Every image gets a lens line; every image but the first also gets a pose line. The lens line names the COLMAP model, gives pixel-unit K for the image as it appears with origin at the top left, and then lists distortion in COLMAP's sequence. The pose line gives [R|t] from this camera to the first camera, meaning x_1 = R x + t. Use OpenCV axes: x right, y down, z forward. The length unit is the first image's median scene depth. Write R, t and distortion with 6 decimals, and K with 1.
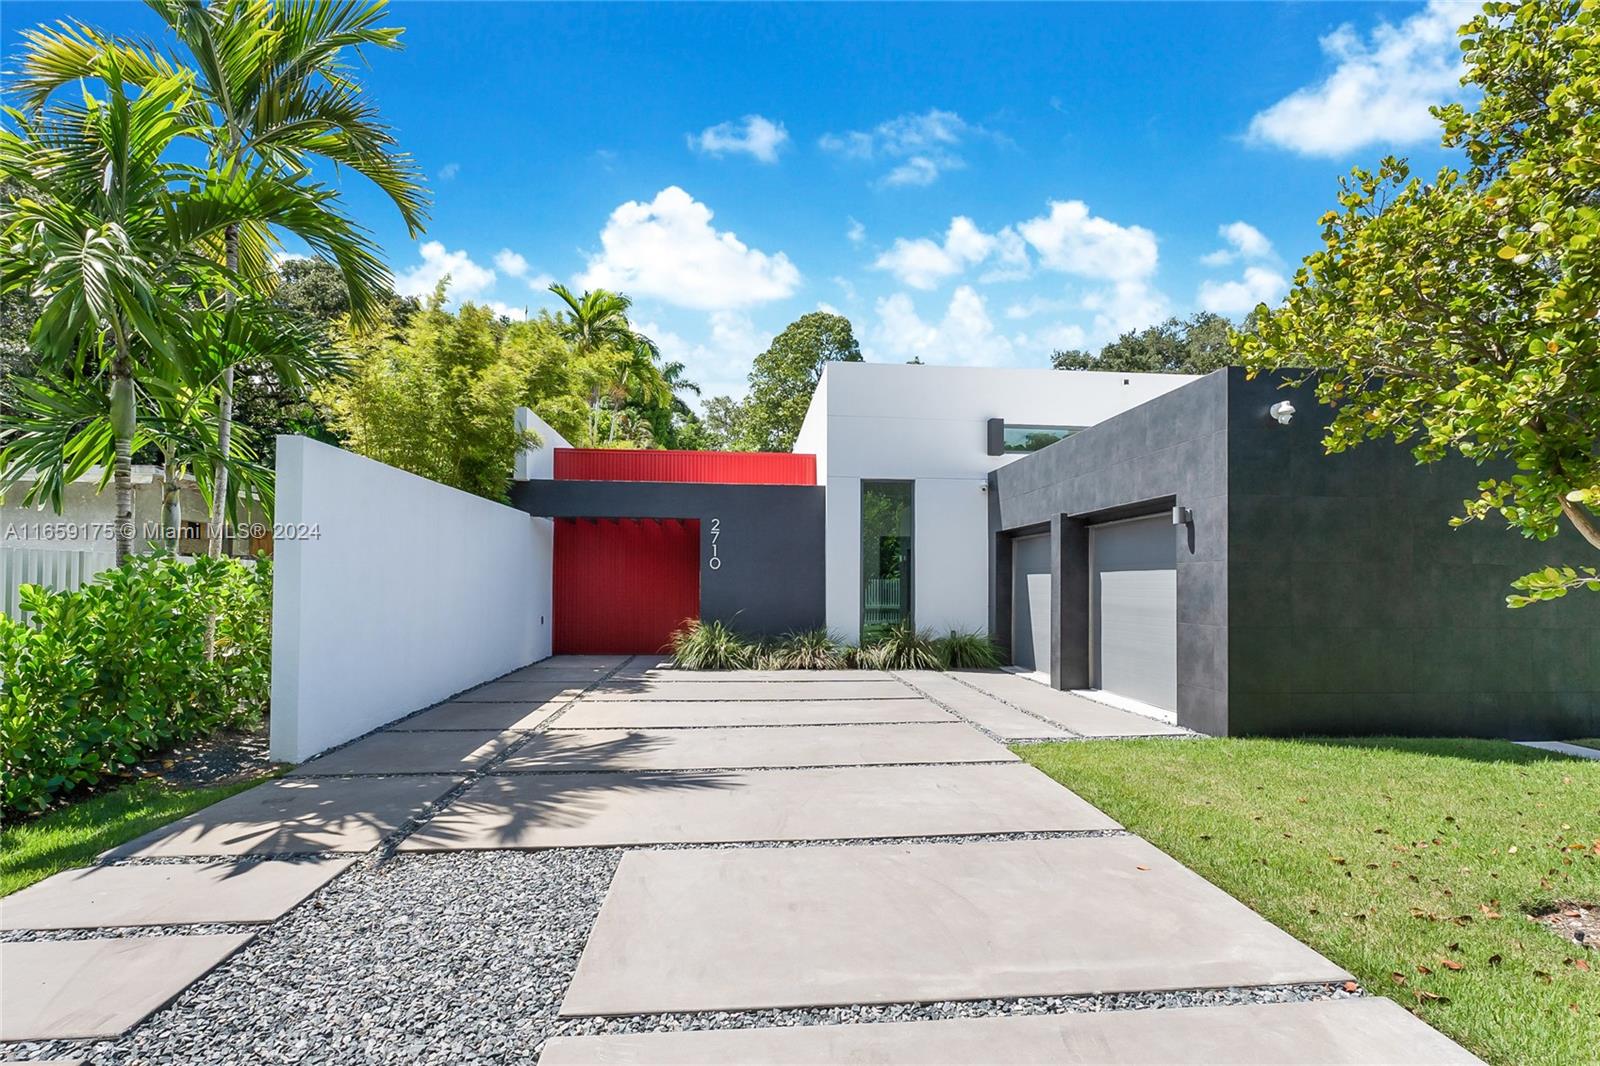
lens RADIAL K [[764.0, 0, 809.8], [0, 764.0, 579.9], [0, 0, 1]] dist [0.001915, 0.000034]
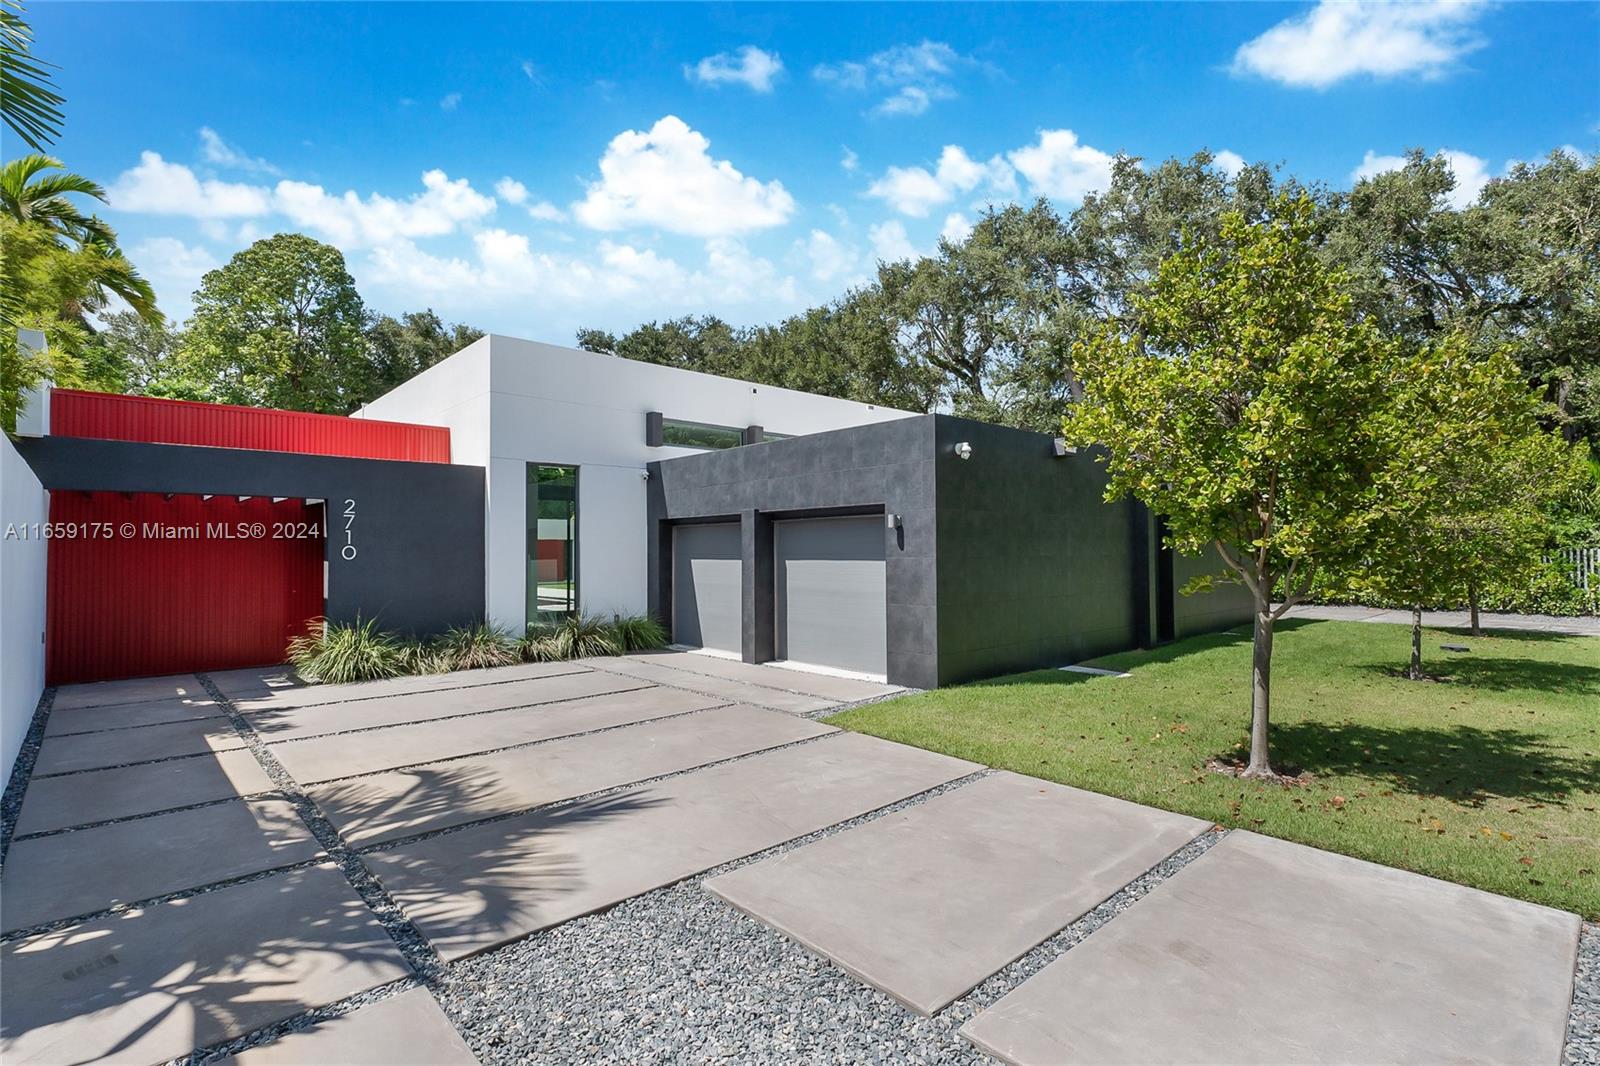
lens RADIAL K [[764.0, 0, 793.0], [0, 764.0, 536.8], [0, 0, 1]] dist [0.001915, 0.000034]
pose [[0.795622, -0.003587, 0.605783, -0.432067], [0.010059, 0.999923, -0.007290, -0.049924], [-0.605710, 0.011894, 0.795596, 0.075743]]
